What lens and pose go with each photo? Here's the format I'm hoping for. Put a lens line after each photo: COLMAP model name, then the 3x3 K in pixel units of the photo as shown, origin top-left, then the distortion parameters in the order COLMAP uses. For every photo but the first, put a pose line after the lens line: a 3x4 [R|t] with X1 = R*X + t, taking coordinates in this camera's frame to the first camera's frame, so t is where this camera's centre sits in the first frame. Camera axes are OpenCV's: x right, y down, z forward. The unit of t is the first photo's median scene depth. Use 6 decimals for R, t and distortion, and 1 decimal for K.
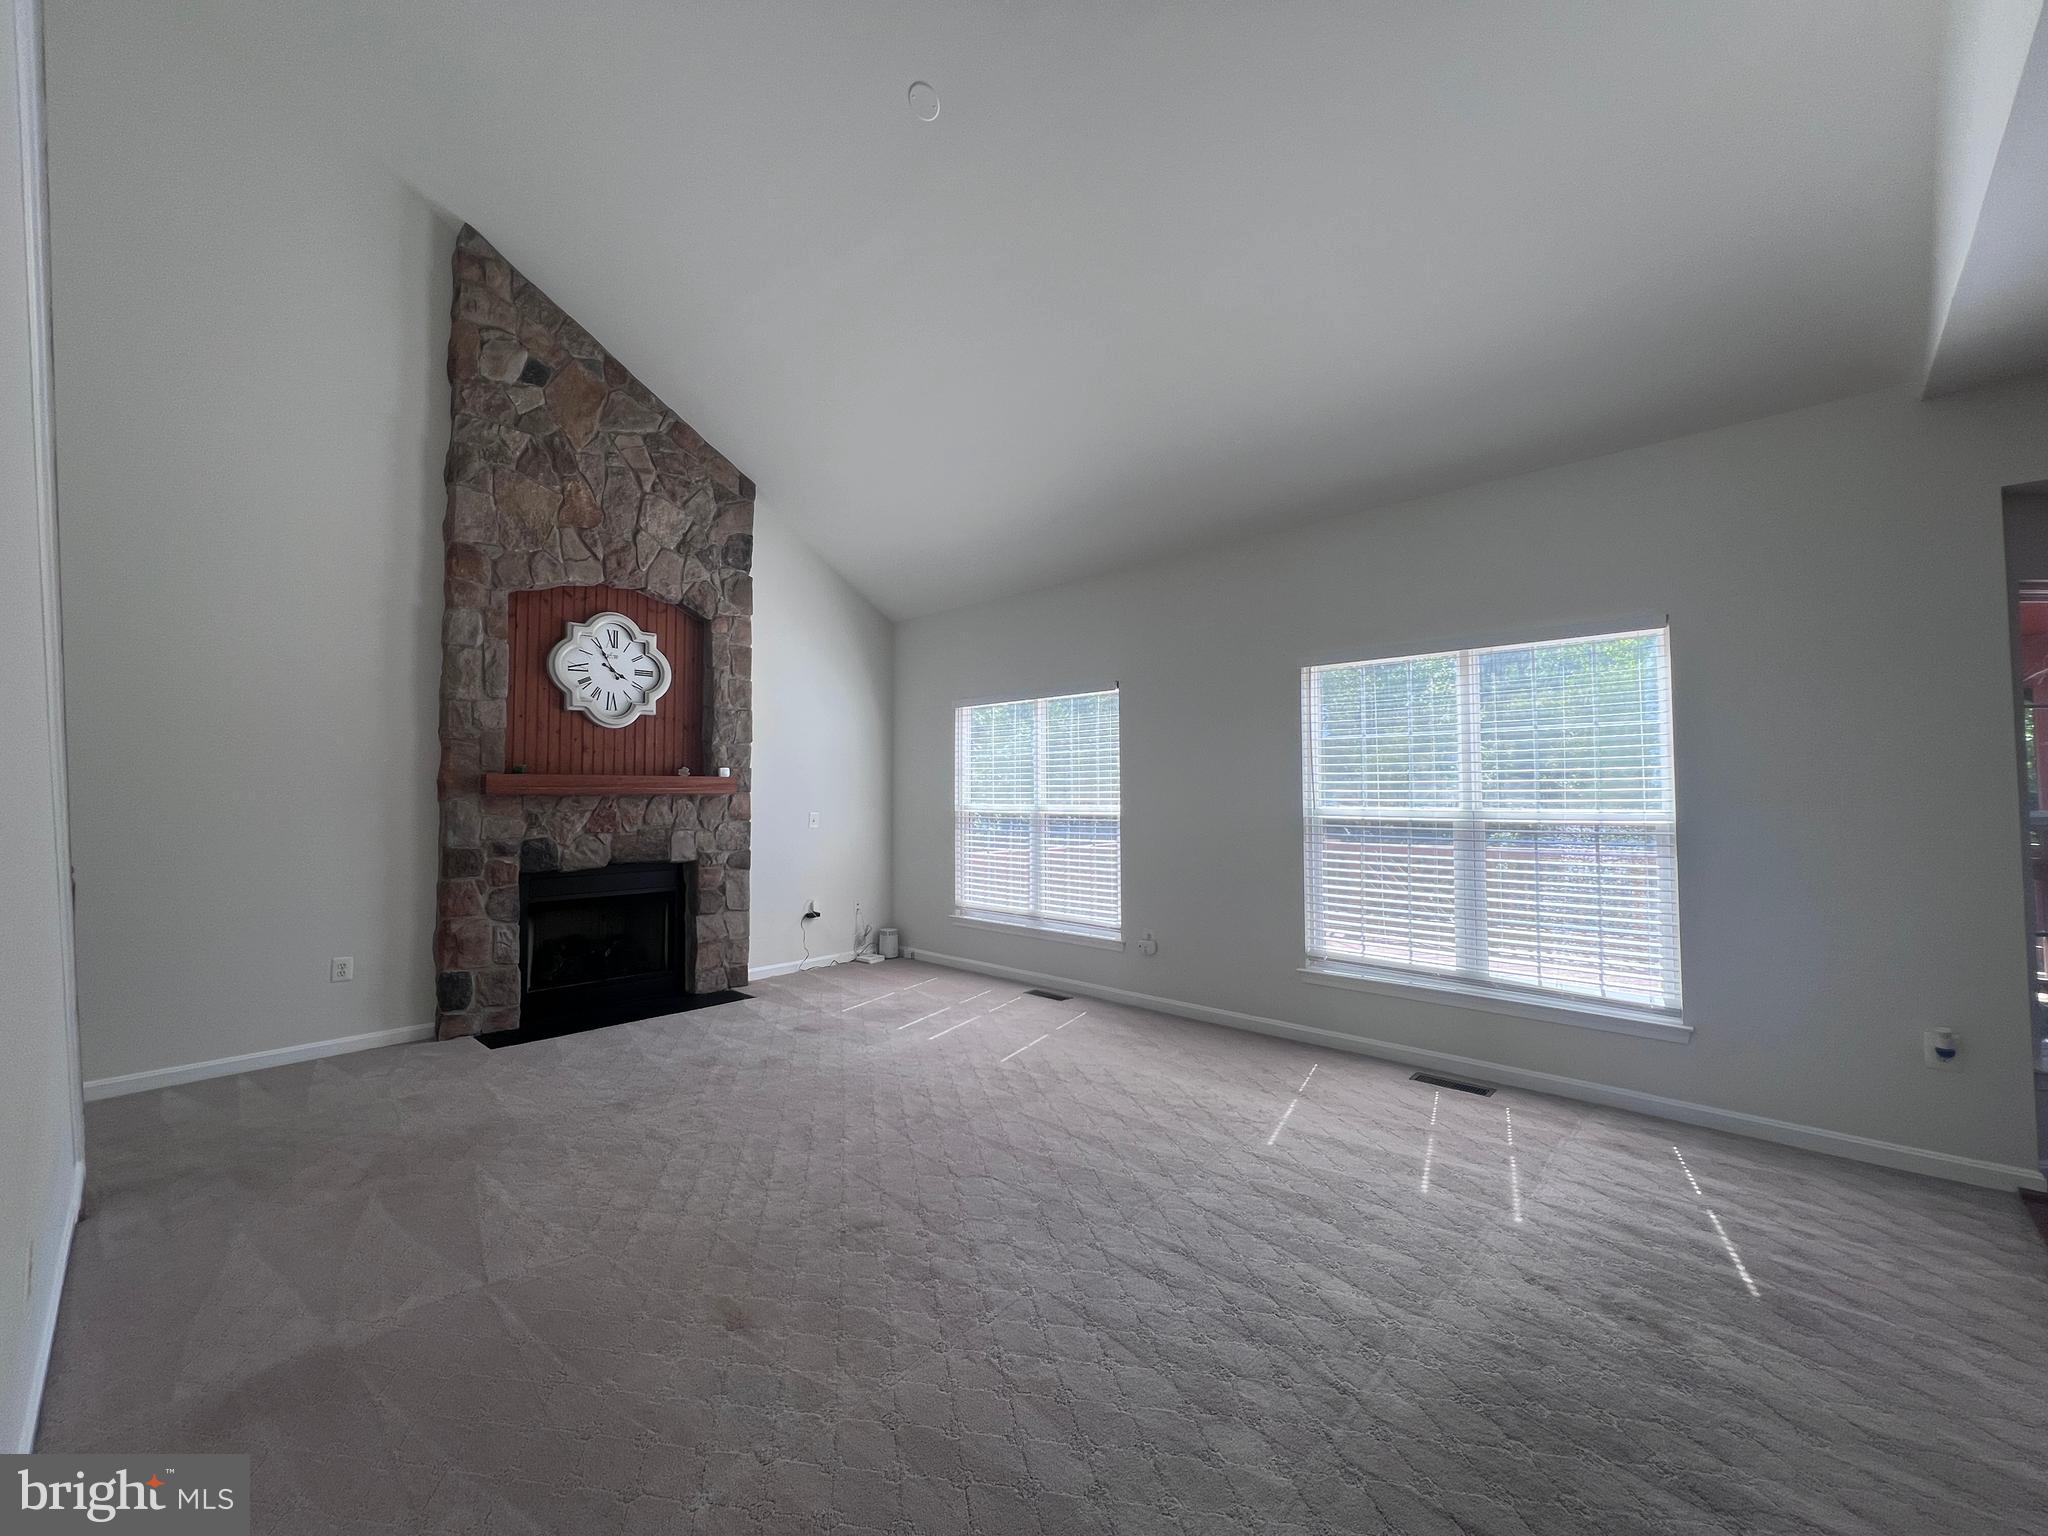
lens RADIAL K [[822.9, 0, 1017.8], [0, 822.9, 758.2], [0, 0, 1]] dist [-0.003221, -0.000001]
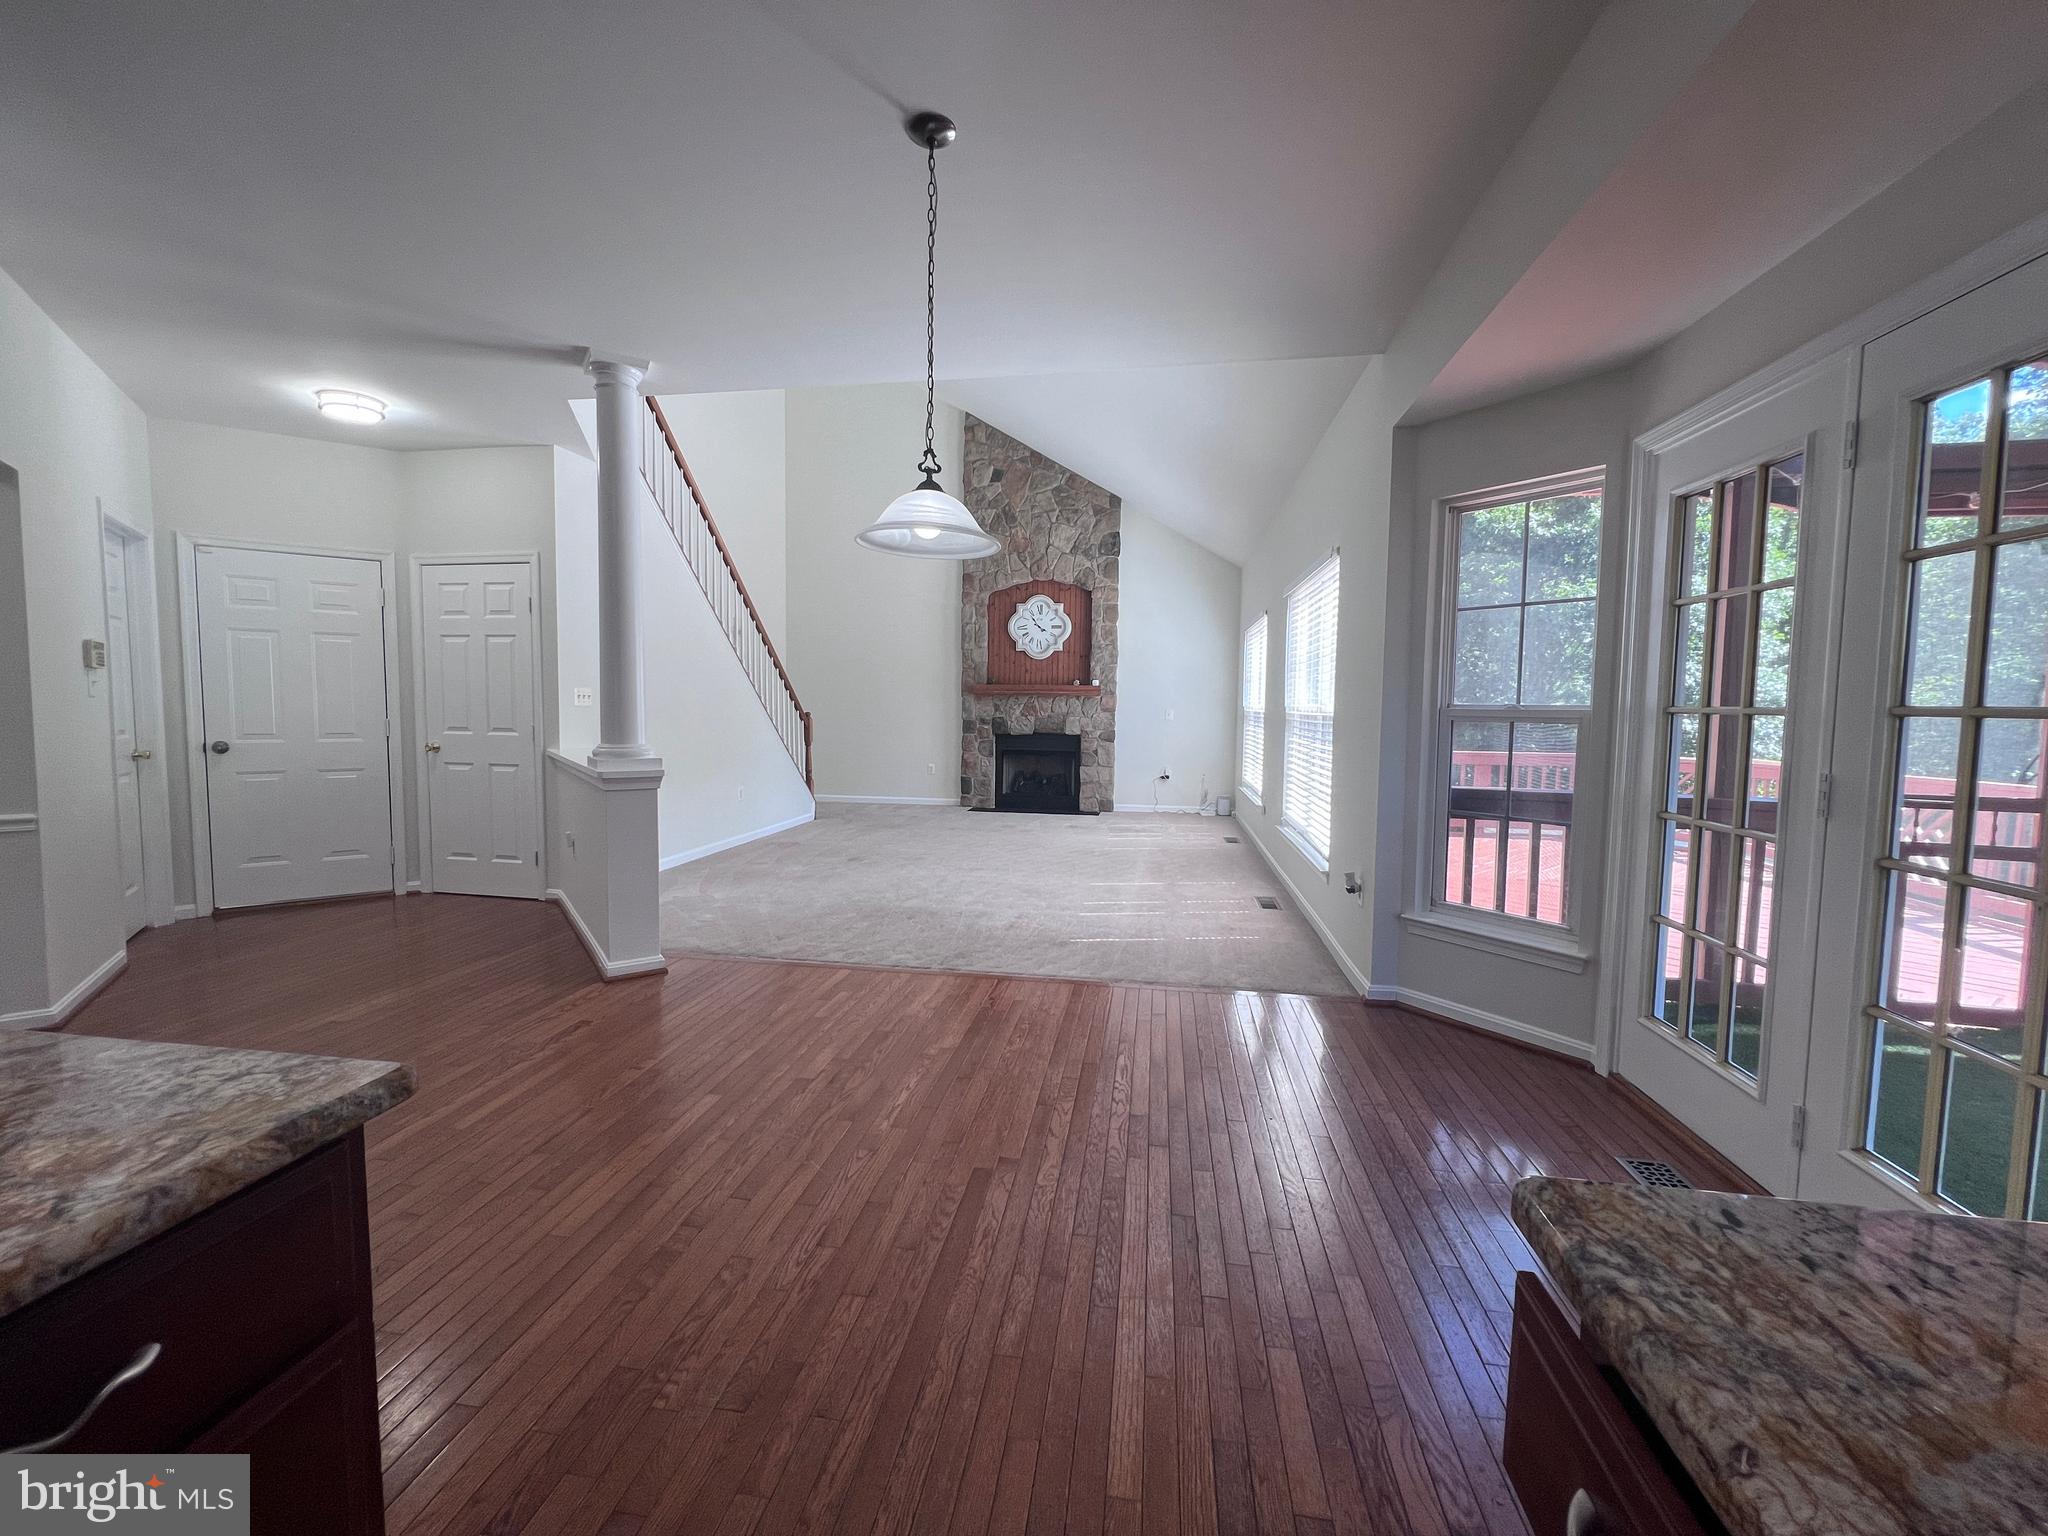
lens RADIAL K [[822.9, 0, 1017.6], [0, 822.9, 763.2], [0, 0, 1]] dist [-0.003221, -0.000001]
pose [[0.559509, 0.071099, -0.825769, 1.044015], [0.020404, 0.994830, 0.099481, 0.011179], [0.828573, -0.072510, 0.555166, -0.077474]]
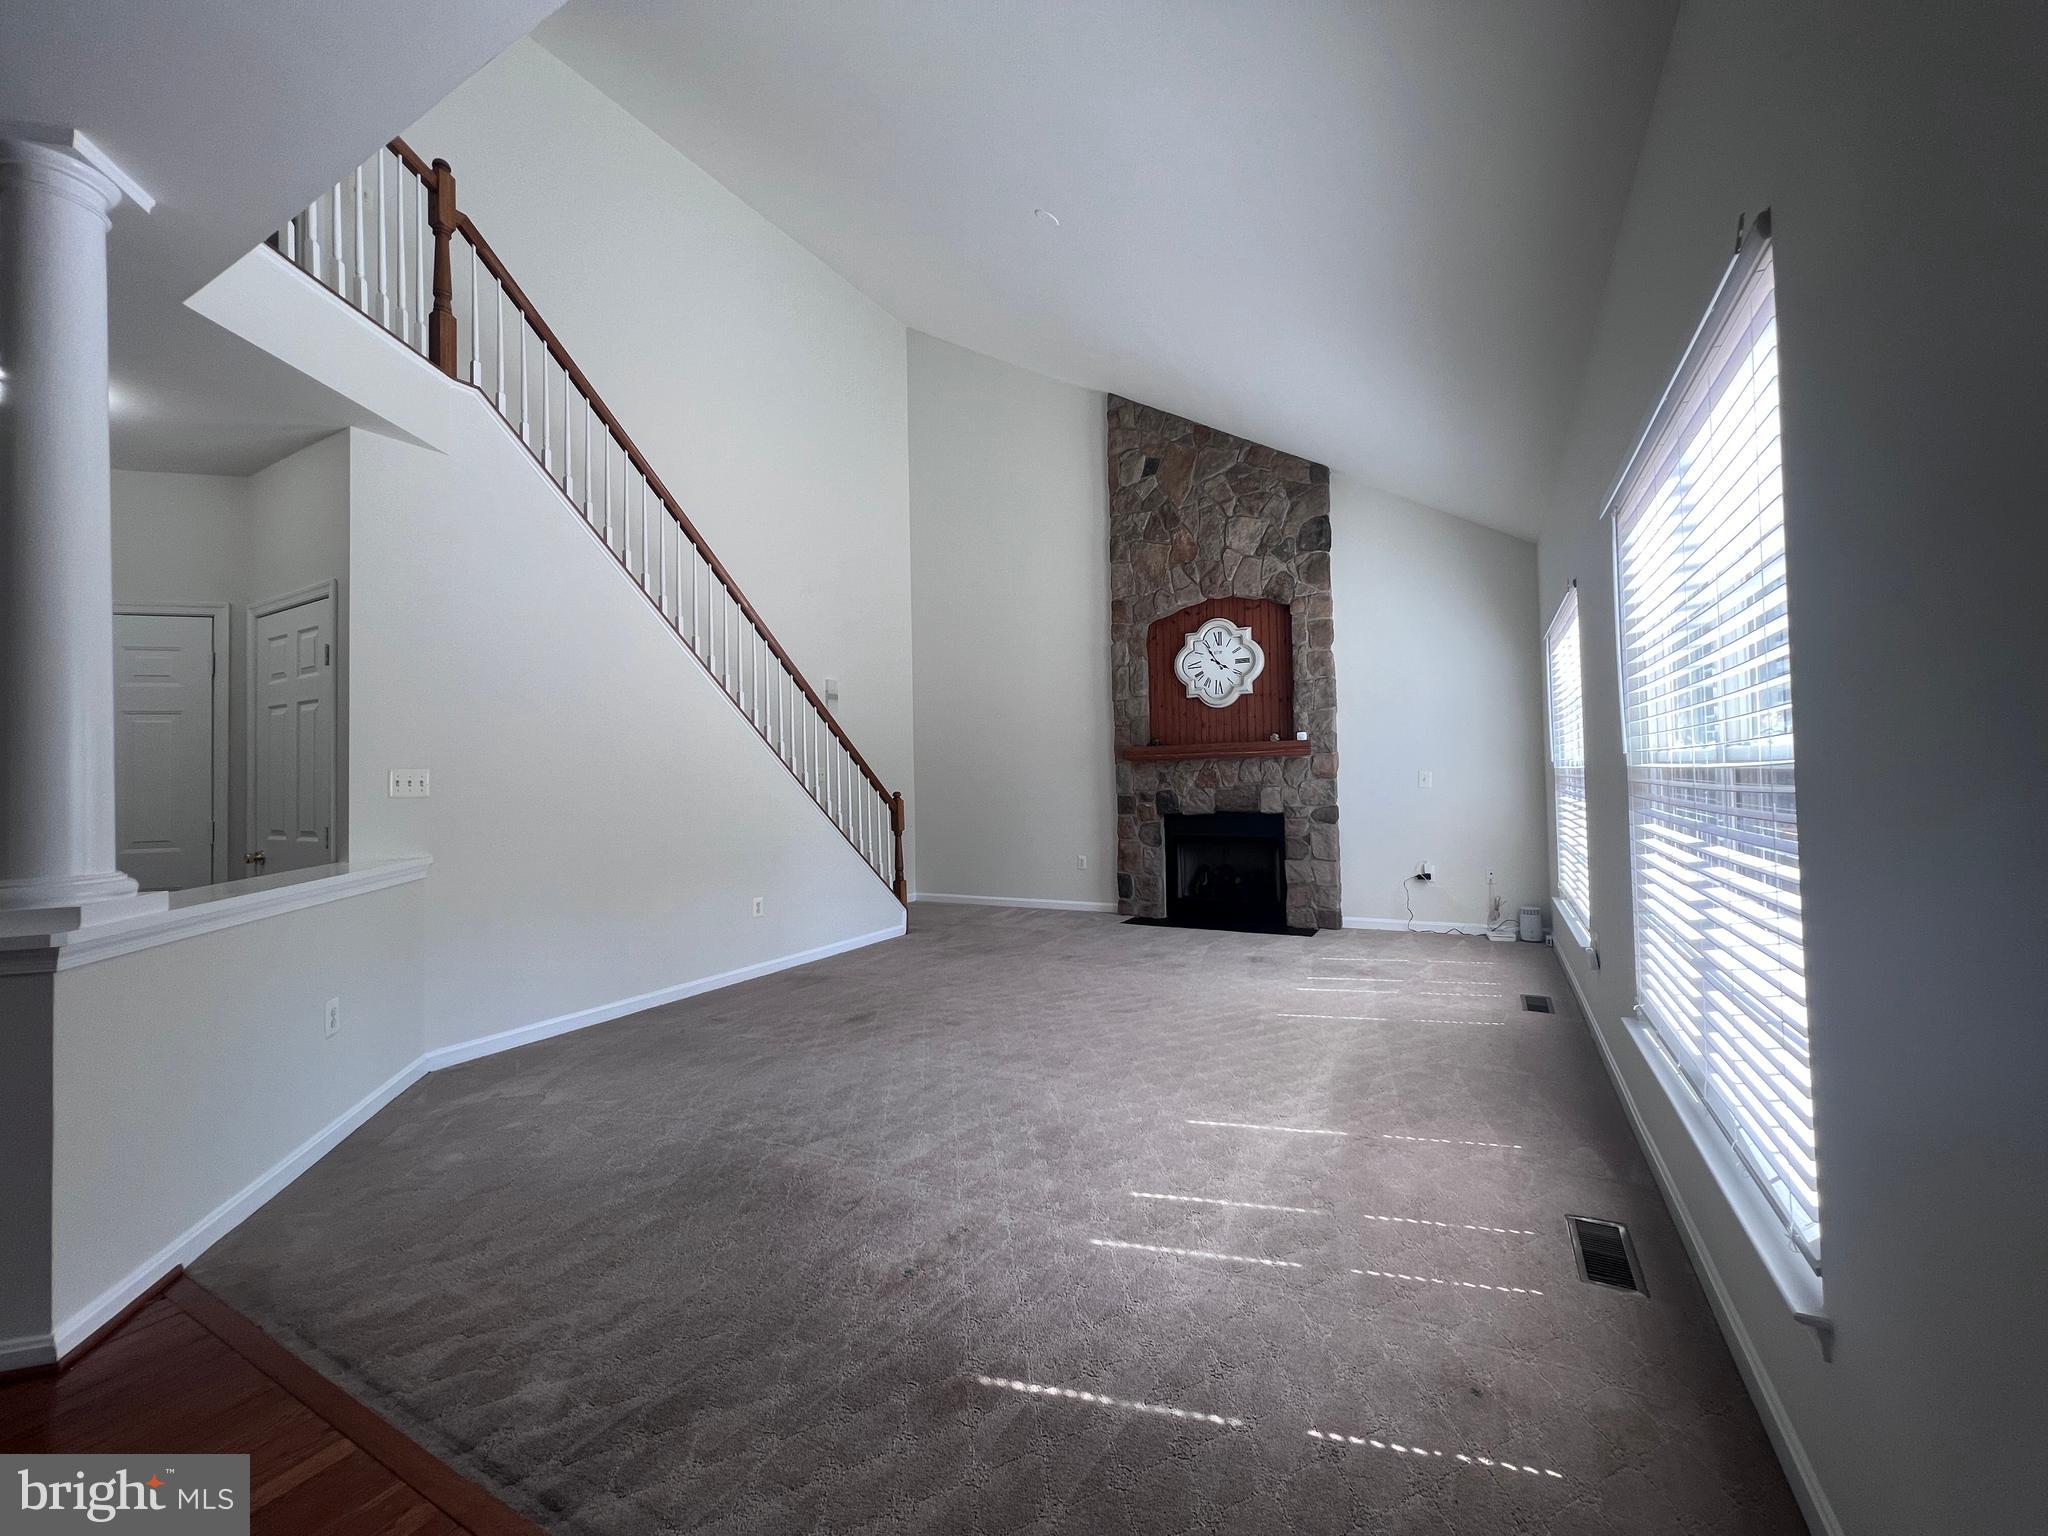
lens RADIAL K [[822.9, 0, 1019.4], [0, 822.9, 760.7], [0, 0, 1]] dist [-0.003221, -0.000001]
pose [[0.251003, -0.023372, -0.967704, 0.707262], [0.063205, 0.997971, -0.007709, 0.038498], [0.965921, -0.059228, 0.251971, 0.372797]]
